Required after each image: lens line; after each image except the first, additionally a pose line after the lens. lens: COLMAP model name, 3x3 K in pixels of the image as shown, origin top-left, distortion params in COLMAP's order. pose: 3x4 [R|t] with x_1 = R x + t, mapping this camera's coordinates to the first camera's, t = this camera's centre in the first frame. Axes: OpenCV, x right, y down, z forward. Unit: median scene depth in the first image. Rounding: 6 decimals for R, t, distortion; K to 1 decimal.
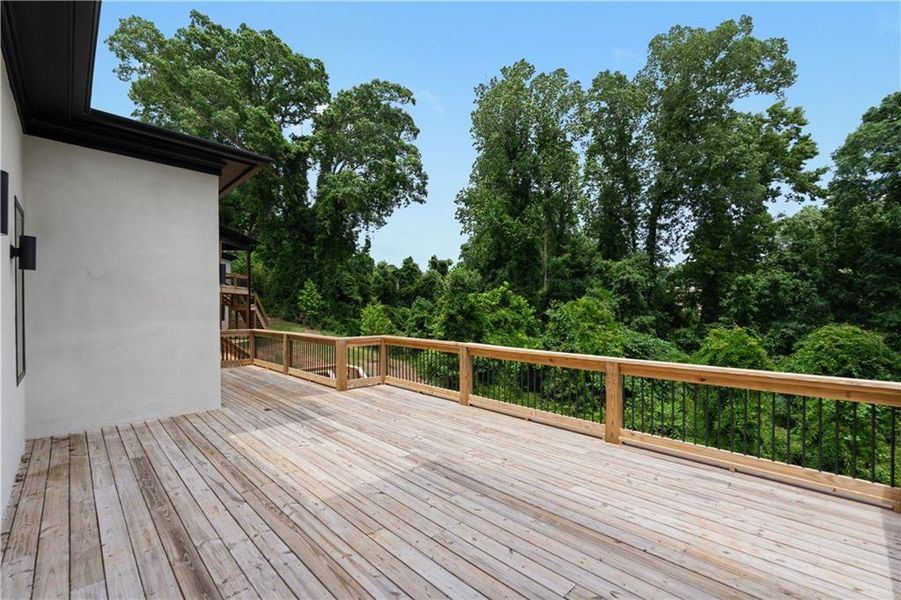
lens RADIAL K [[397.4, 0, 450.5], [0, 397.4, 306.8], [0, 0, 1]] dist [-0.008372, 0.000909]
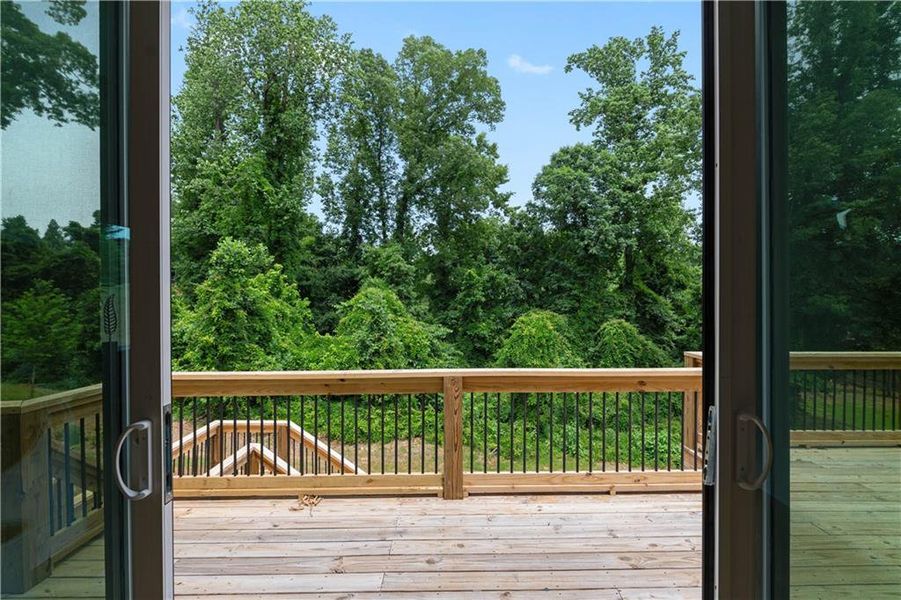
lens RADIAL K [[397.4, 0, 448.8], [0, 397.4, 305.9], [0, 0, 1]] dist [-0.008372, 0.000909]
pose [[0.694338, -0.017391, 0.719439, -0.191687], [0.002513, 0.999760, 0.021742, -0.000050], [-0.719645, -0.013289, 0.694215, 0.224016]]
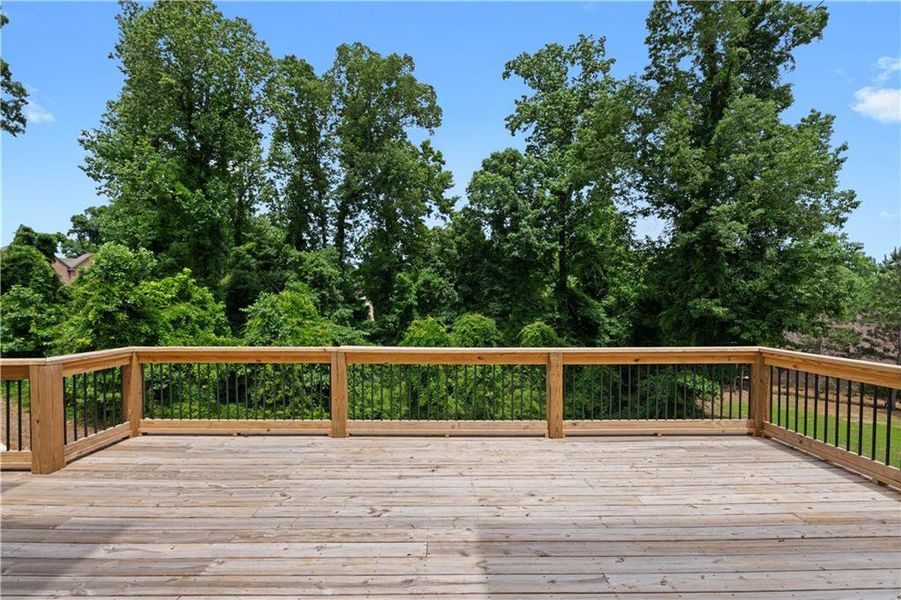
lens RADIAL K [[397.4, 0, 448.4], [0, 397.4, 308.9], [0, 0, 1]] dist [-0.008372, 0.000909]
pose [[0.693222, -0.015017, 0.720567, -0.065879], [0.002993, 0.999834, 0.017957, 0.002725], [-0.720718, -0.010292, 0.693152, 0.078794]]
